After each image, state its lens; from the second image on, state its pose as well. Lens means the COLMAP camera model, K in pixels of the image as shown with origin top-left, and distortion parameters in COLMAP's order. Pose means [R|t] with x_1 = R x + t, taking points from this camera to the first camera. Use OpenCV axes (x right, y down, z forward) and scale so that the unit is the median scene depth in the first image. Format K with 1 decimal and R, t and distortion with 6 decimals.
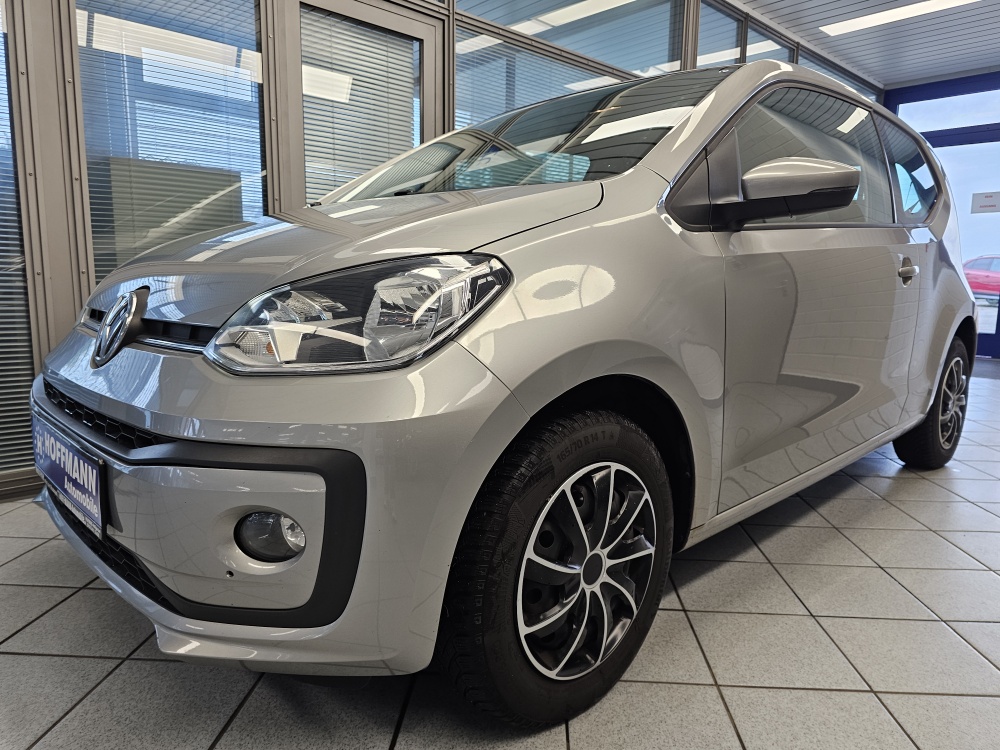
lens RADIAL K [[673.6, 0, 499.2], [0, 673.6, 360.8], [0, 0, 1]] dist [0.062682, -0.070306]
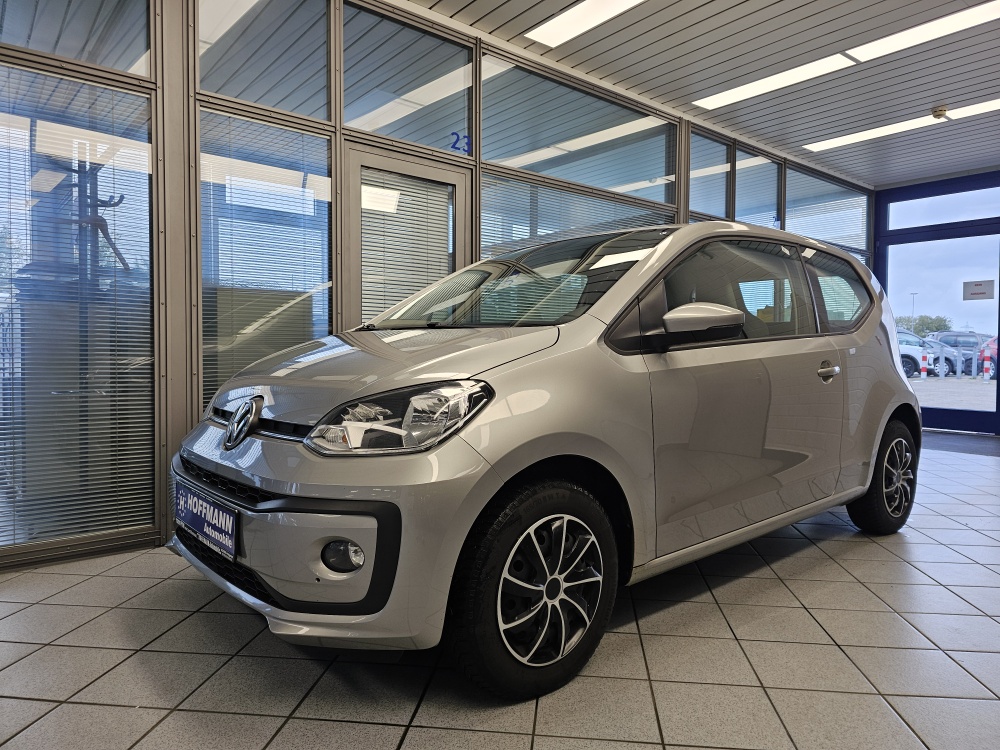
lens RADIAL K [[673.6, 0, 499.2], [0, 673.6, 360.8], [0, 0, 1]] dist [0.062682, -0.070306]
pose [[0.997981, -0.007440, -0.063077, 0.109947], [0.000669, 0.994292, -0.106695, -0.026438], [0.063510, 0.106437, 0.992289, -0.490246]]
